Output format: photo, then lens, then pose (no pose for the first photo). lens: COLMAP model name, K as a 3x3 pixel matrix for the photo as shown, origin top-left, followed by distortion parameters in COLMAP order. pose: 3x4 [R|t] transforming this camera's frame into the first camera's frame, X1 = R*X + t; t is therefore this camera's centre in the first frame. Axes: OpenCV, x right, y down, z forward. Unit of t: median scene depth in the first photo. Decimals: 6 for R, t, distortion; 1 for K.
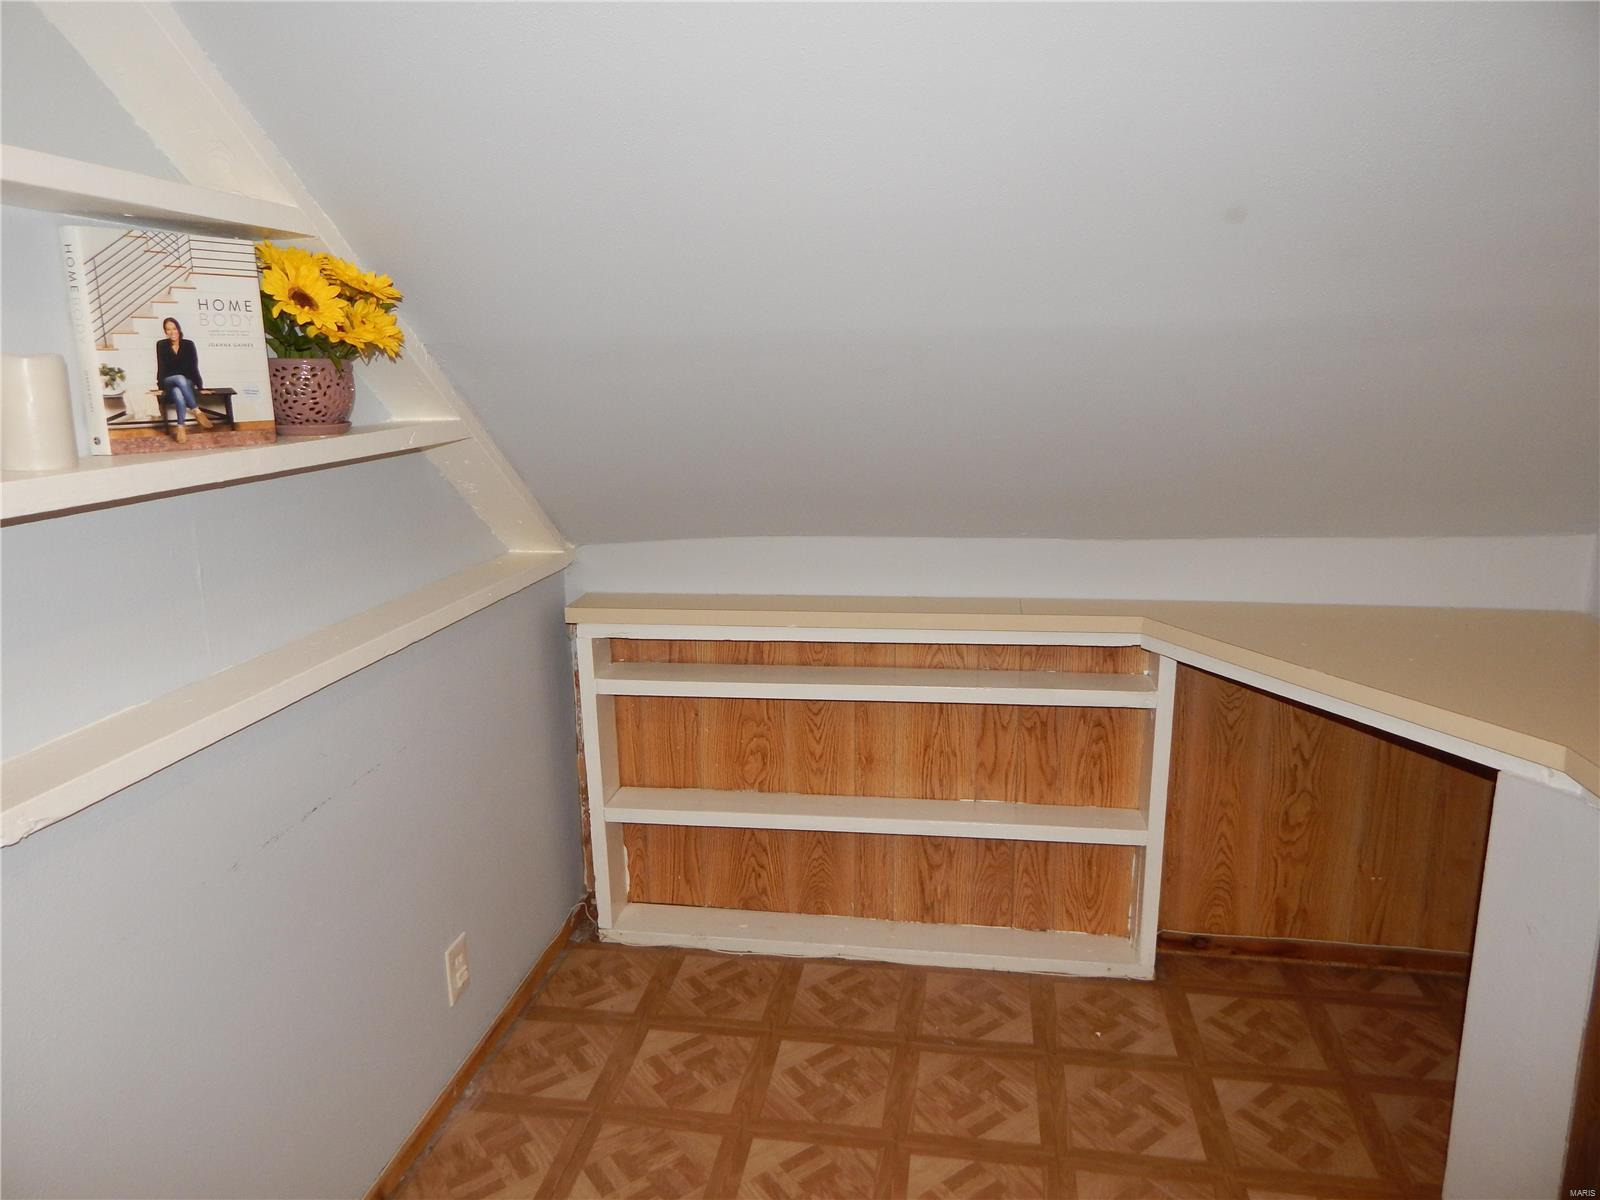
lens RADIAL K [[1064.9, 0, 797.4], [0, 1064.9, 601.7], [0, 0, 1]] dist [0.003607, -0.007623]
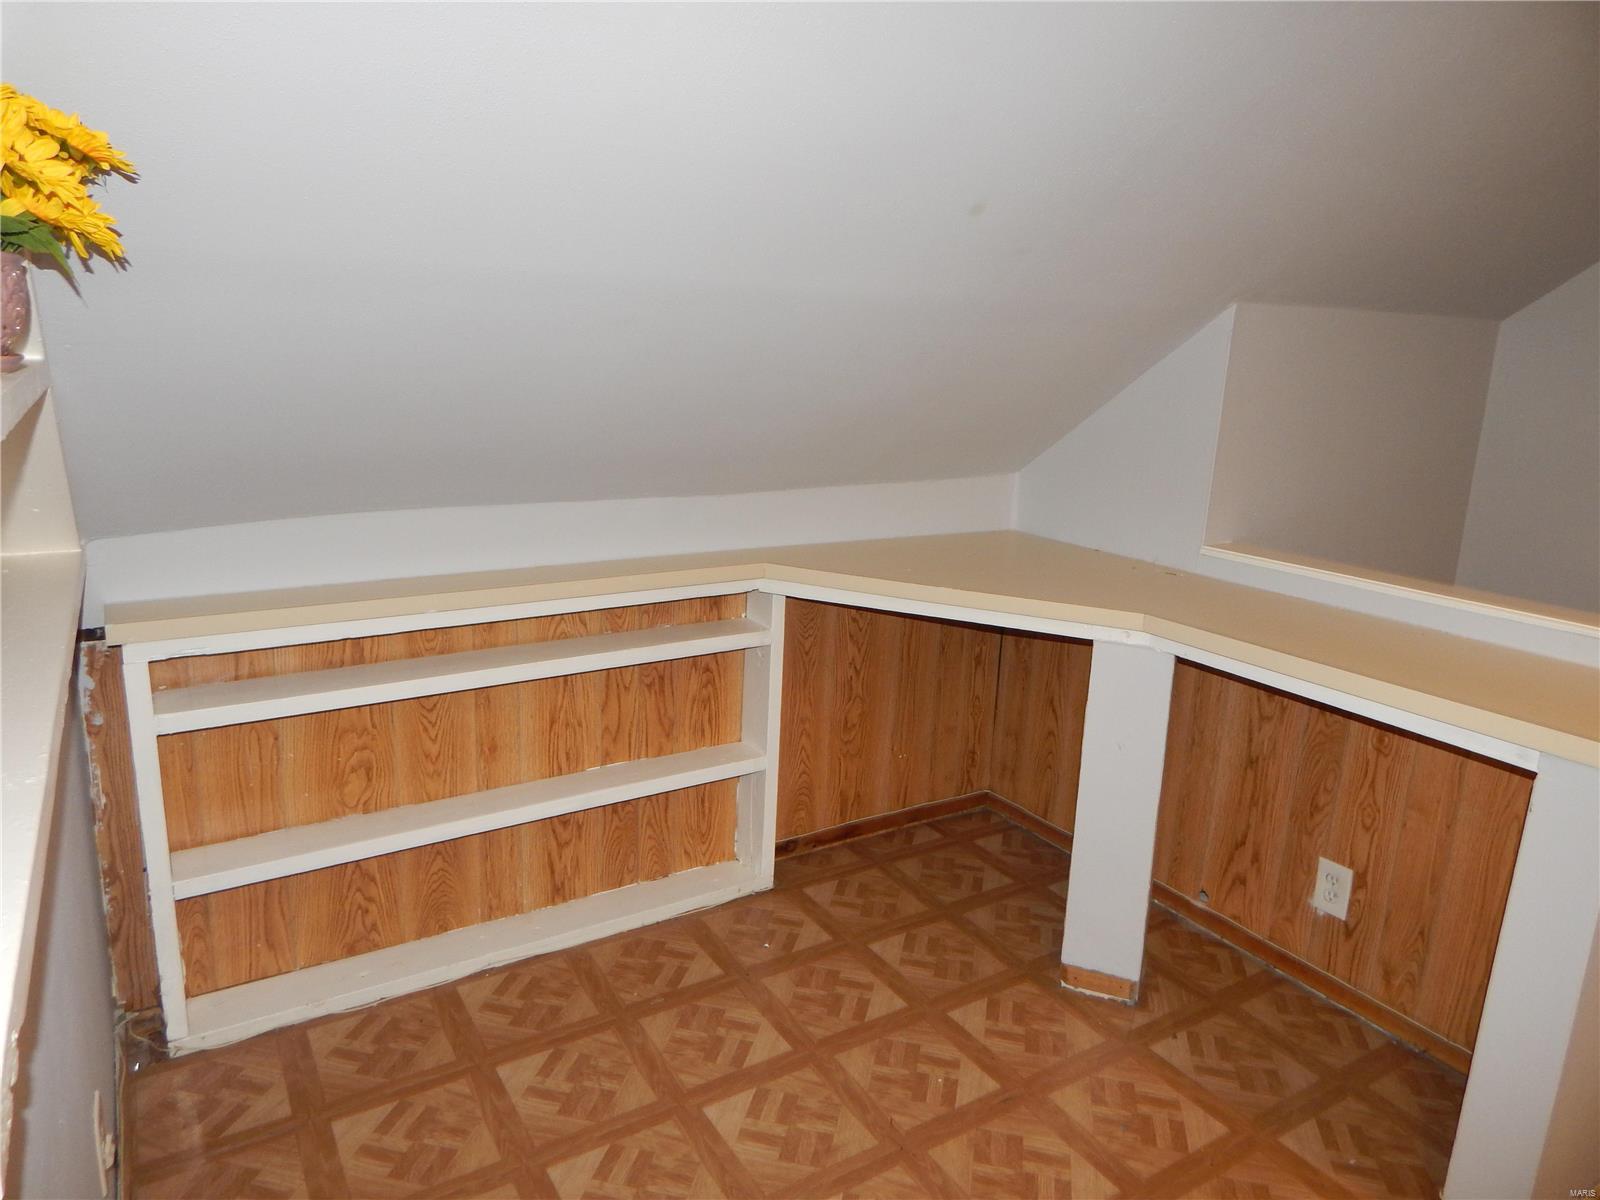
lens RADIAL K [[1064.9, 0, 798.6], [0, 1064.9, 599.2], [0, 0, 1]] dist [0.003607, -0.007623]
pose [[0.742233, -0.112123, 0.660696, -0.349942], [0.098564, 0.993447, 0.057864, -0.007771], [-0.662854, 0.022172, 0.748420, 0.137631]]
